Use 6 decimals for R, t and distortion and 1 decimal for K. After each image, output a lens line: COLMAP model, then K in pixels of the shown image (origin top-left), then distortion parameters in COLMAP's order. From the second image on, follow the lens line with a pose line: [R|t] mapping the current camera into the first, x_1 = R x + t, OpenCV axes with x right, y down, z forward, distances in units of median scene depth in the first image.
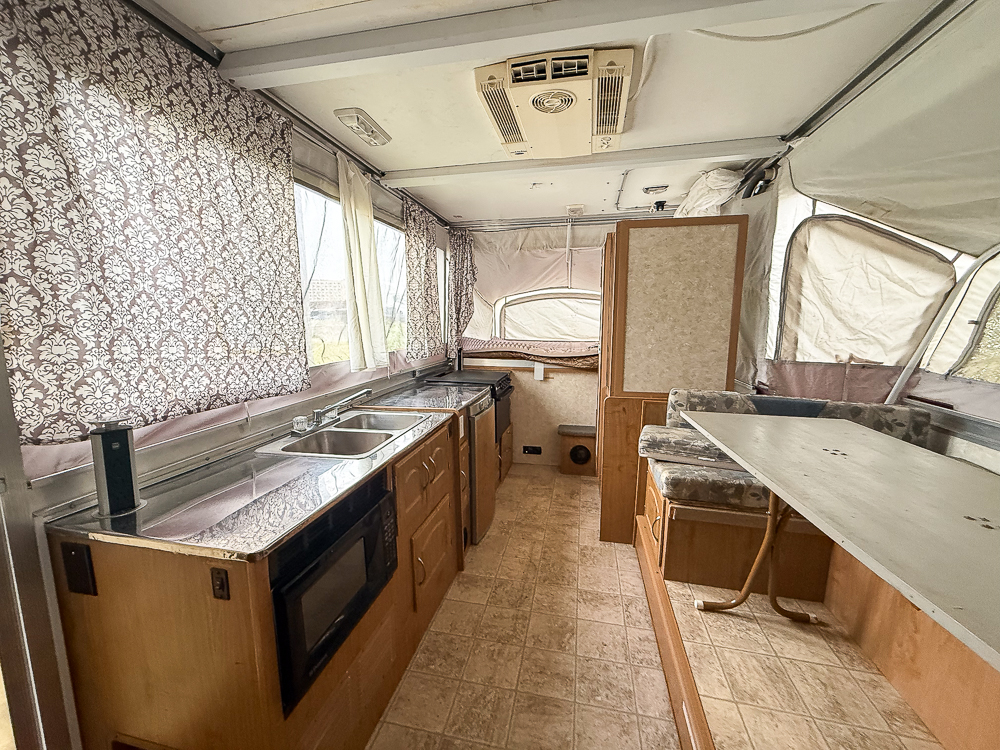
lens RADIAL K [[398.4, 0, 501.0], [0, 398.4, 373.8], [0, 0, 1]] dist [-0.000736, 0.000686]
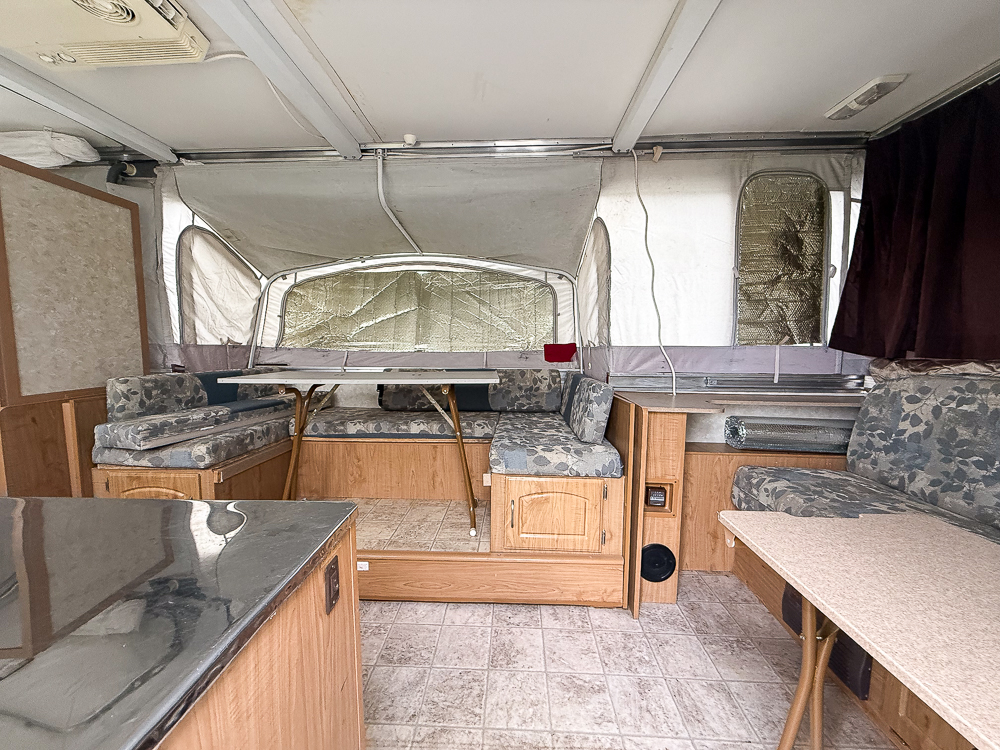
lens RADIAL K [[398.4, 0, 498.0], [0, 398.4, 374.8], [0, 0, 1]] dist [-0.000736, 0.000686]
pose [[-0.163306, -0.089623, 0.982496, -0.601777], [0.132190, 0.984898, 0.111814, 0.045494], [-0.977679, 0.148136, -0.148993, 0.314585]]
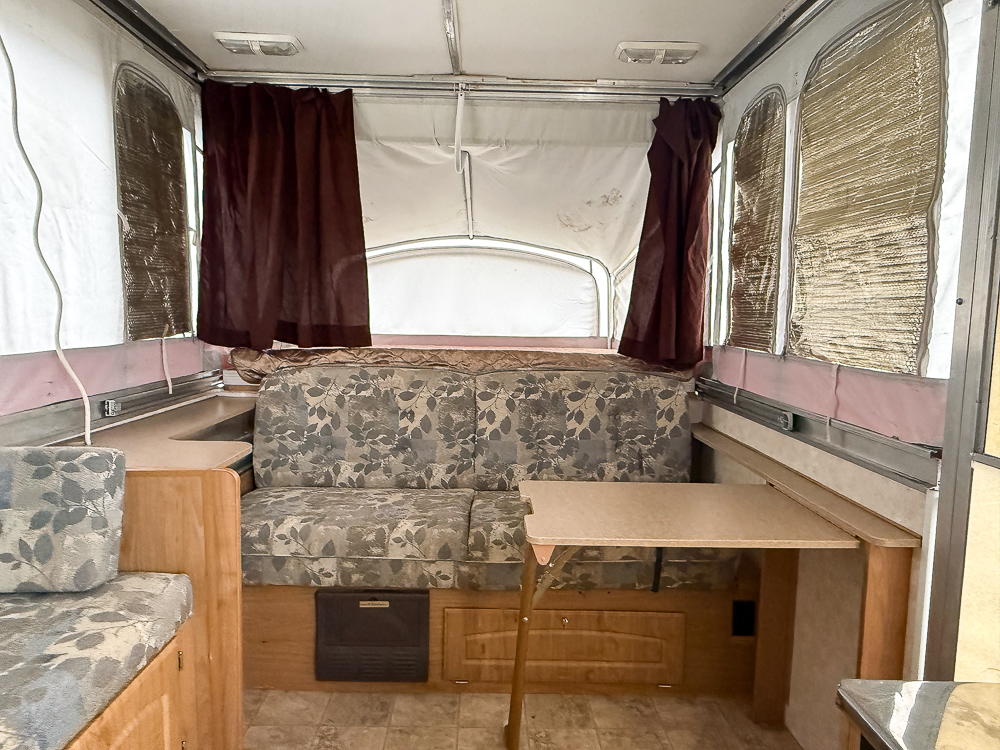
lens RADIAL K [[640.4, 0, 492.4], [0, 640.4, 371.4], [0, 0, 1]] dist [-0.004325, 0.003214]
pose [[-0.975524, -0.004643, -0.219843, 0.000894], [-0.056314, 0.971710, 0.229365, -0.053828], [0.212558, 0.236132, -0.948188, 0.644277]]
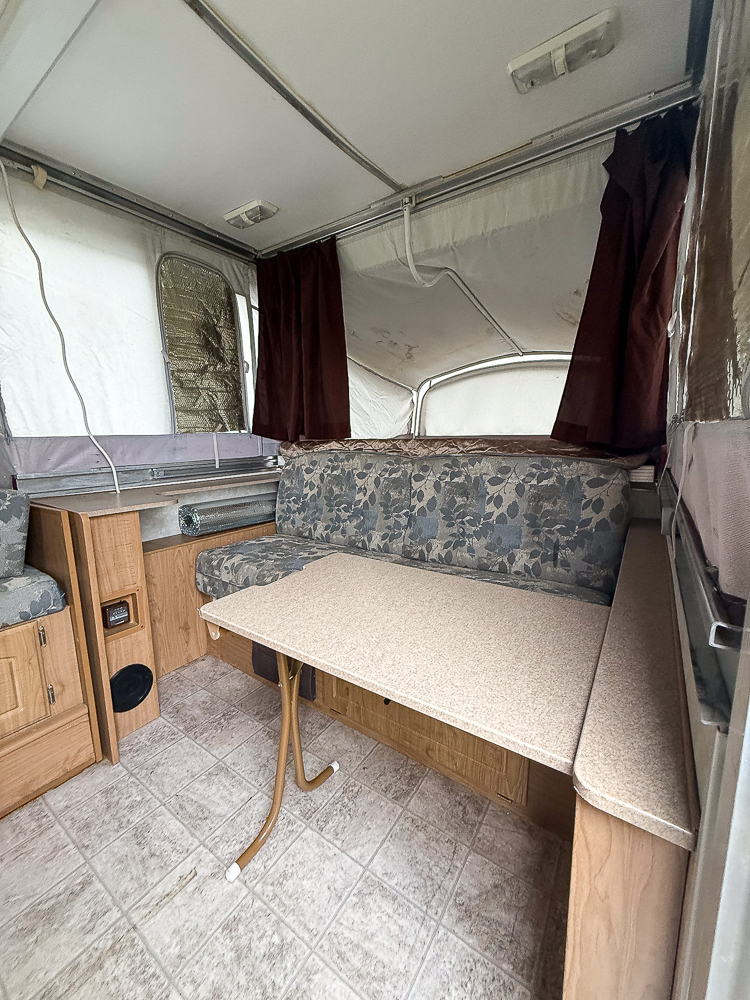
lens RADIAL K [[398.4, 0, 376.1], [0, 398.4, 497.6], [0, 0, 1]] dist [-0.000736, 0.000686]
pose [[-0.924188, -0.054498, 0.378030, -0.535705], [0.062988, 0.954468, 0.291588, 0.060482], [-0.376709, 0.293294, -0.878675, 0.289077]]
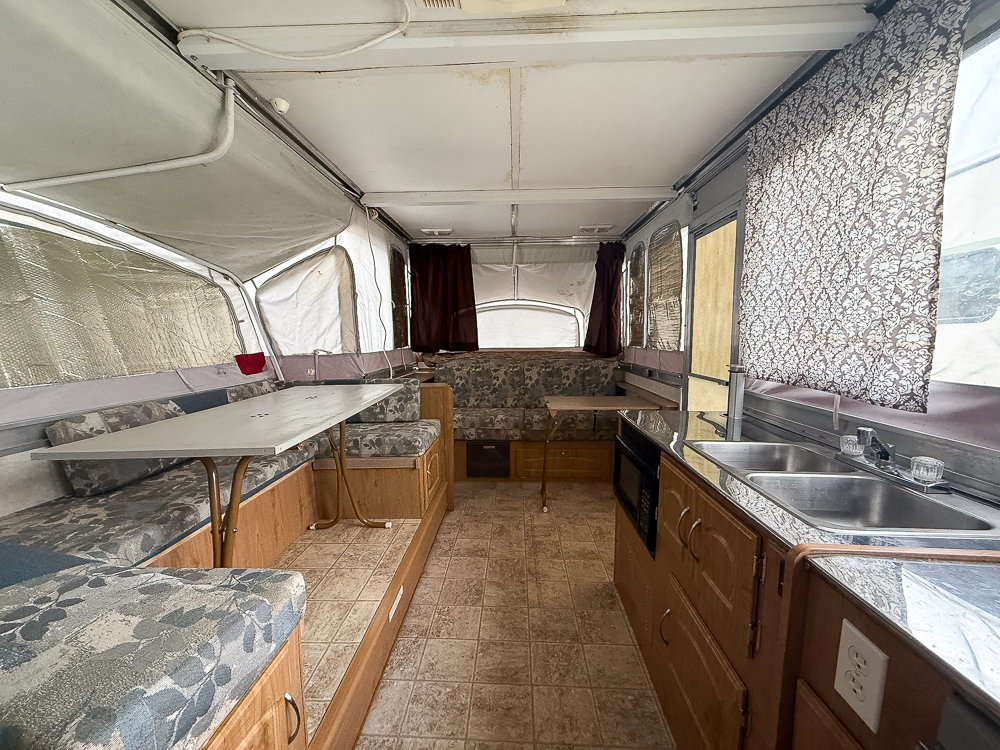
lens RADIAL K [[398.4, 0, 496.5], [0, 398.4, 374.8], [0, 0, 1]] dist [-0.000736, 0.000686]
pose [[-0.987038, 0.015313, -0.159752, 0.192003], [-0.022257, 0.972757, 0.230756, -0.127253], [0.158933, 0.231320, -0.959808, 1.265340]]
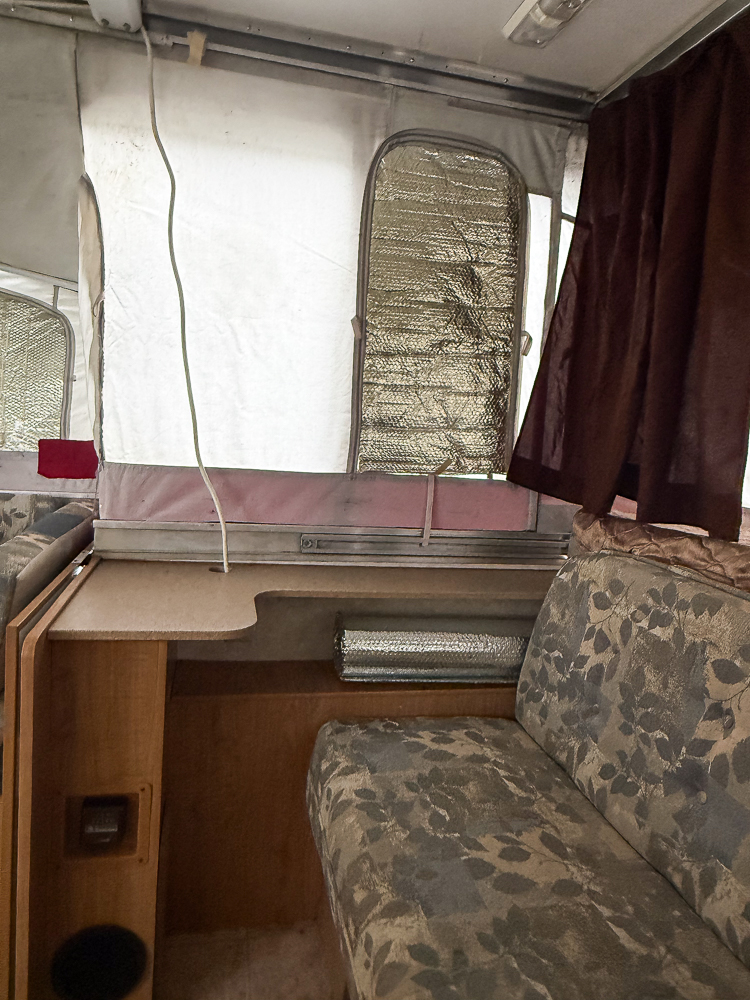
lens RADIAL K [[640.4, 0, 375.3], [0, 640.4, 491.6], [0, 0, 1]] dist [-0.004325, 0.003214]
pose [[-0.428375, -0.142776, 0.892250, -0.445225], [0.054570, 0.981548, 0.183264, 0.038235], [-0.901952, 0.127196, -0.412680, -0.137256]]
